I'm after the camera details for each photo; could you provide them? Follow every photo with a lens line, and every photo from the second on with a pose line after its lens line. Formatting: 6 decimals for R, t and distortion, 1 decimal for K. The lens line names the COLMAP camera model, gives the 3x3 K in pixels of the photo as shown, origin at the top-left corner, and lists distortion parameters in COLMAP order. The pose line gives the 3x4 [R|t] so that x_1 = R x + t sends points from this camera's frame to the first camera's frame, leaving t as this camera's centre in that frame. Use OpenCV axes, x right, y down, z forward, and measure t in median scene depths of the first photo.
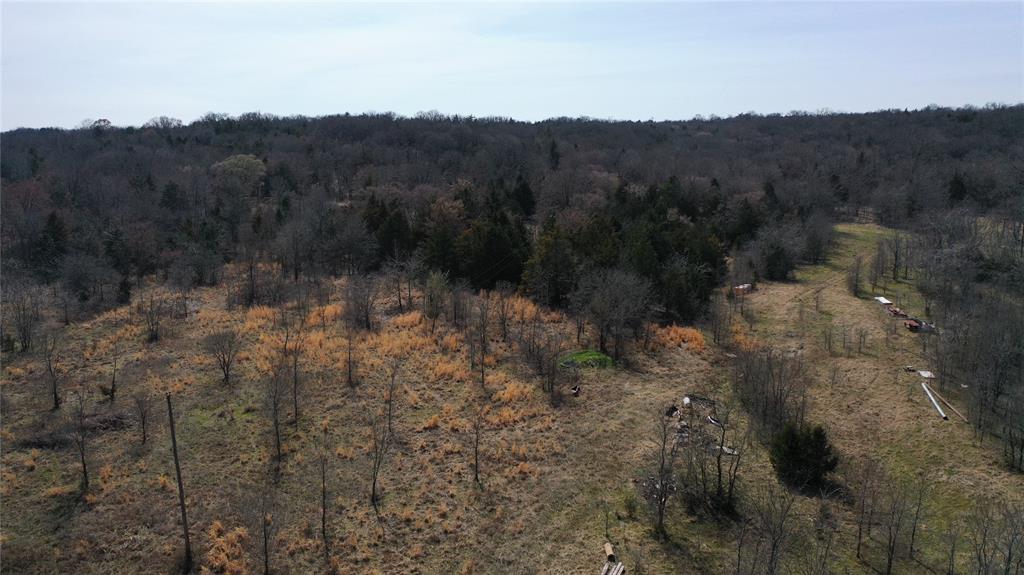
lens RADIAL K [[810.8, 0, 512.0], [0, 810.8, 287.5], [0, 0, 1]] dist [0.011432, 0.002413]
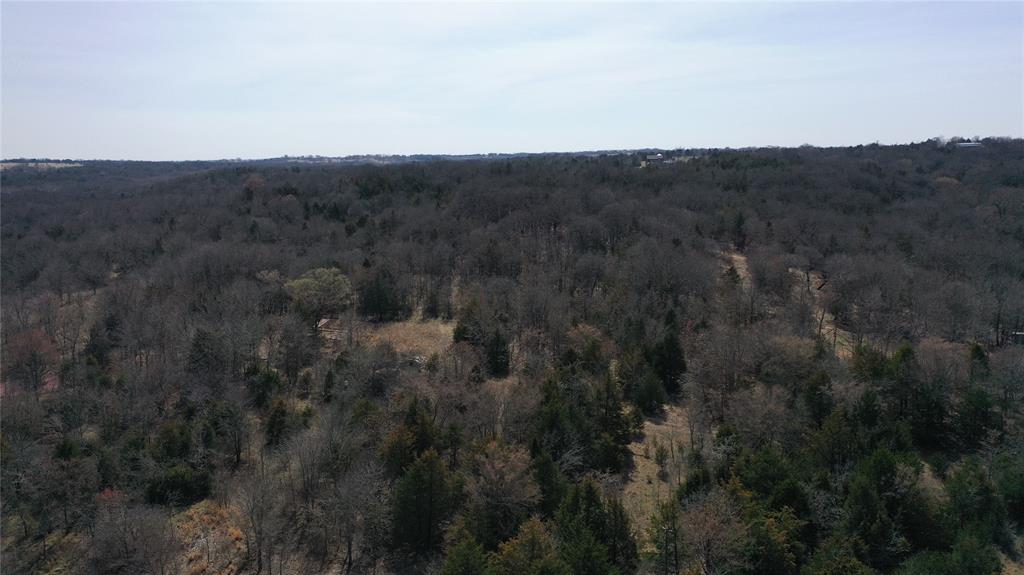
lens RADIAL K [[810.8, 0, 512.0], [0, 810.8, 287.5], [0, 0, 1]] dist [0.011432, 0.002413]
pose [[0.969278, 0.030823, -0.244030, 0.093114], [-0.033002, 0.999444, -0.004844, -0.295695], [0.243744, 0.012749, 0.969756, 0.533206]]
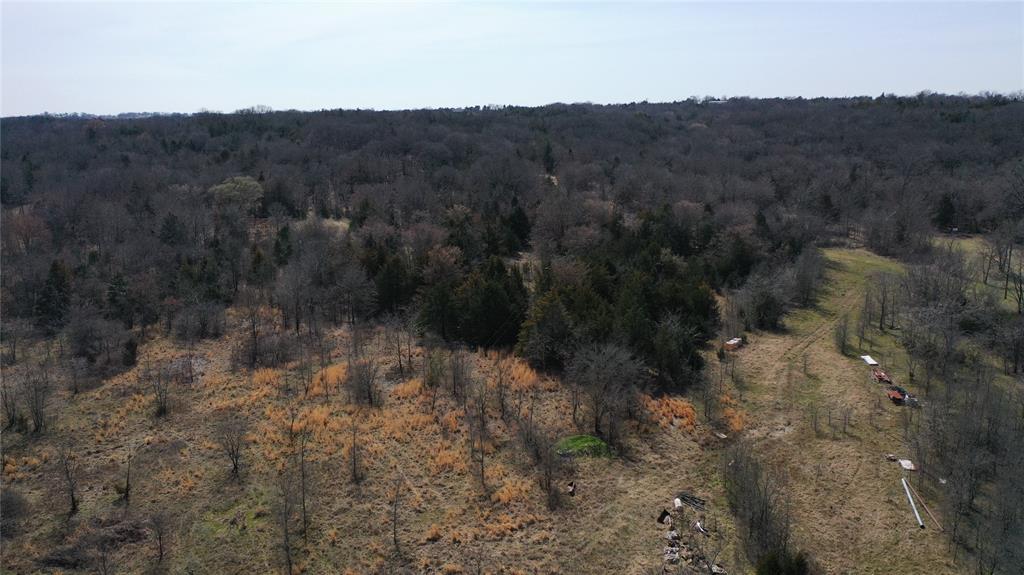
lens RADIAL K [[810.8, 0, 512.0], [0, 810.8, 287.5], [0, 0, 1]] dist [0.011432, 0.002413]
pose [[0.999964, -0.005825, 0.006205, -0.002415], [0.005596, 0.999324, 0.036336, -0.122612], [-0.006412, -0.036300, 0.999320, -0.025551]]
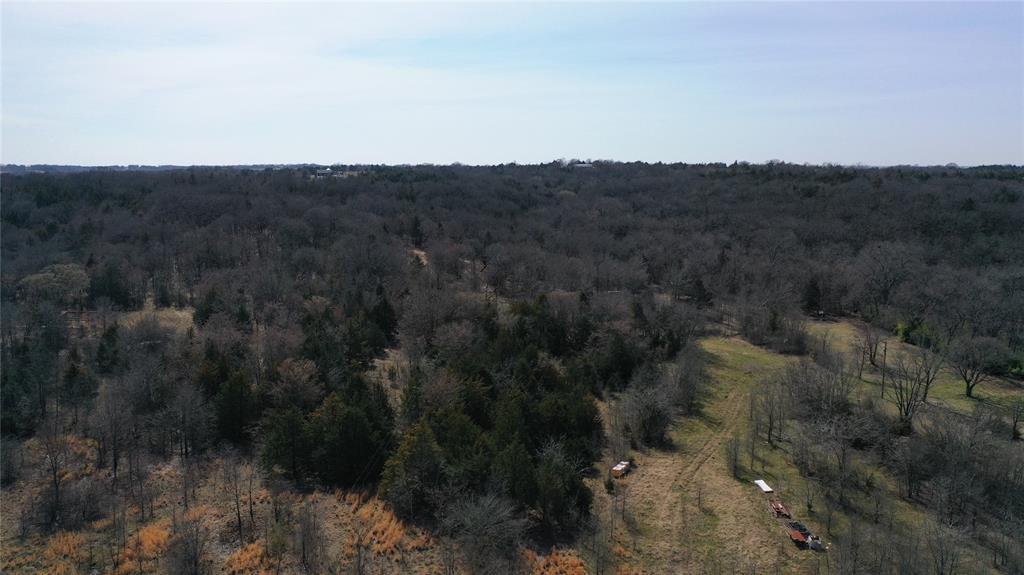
lens RADIAL K [[810.8, 0, 512.0], [0, 810.8, 287.5], [0, 0, 1]] dist [0.011432, 0.002413]
pose [[0.986278, -0.016399, 0.164278, 0.010694], [0.021081, 0.999419, -0.026797, -0.209593], [-0.163743, 0.029893, 0.986050, 0.101404]]
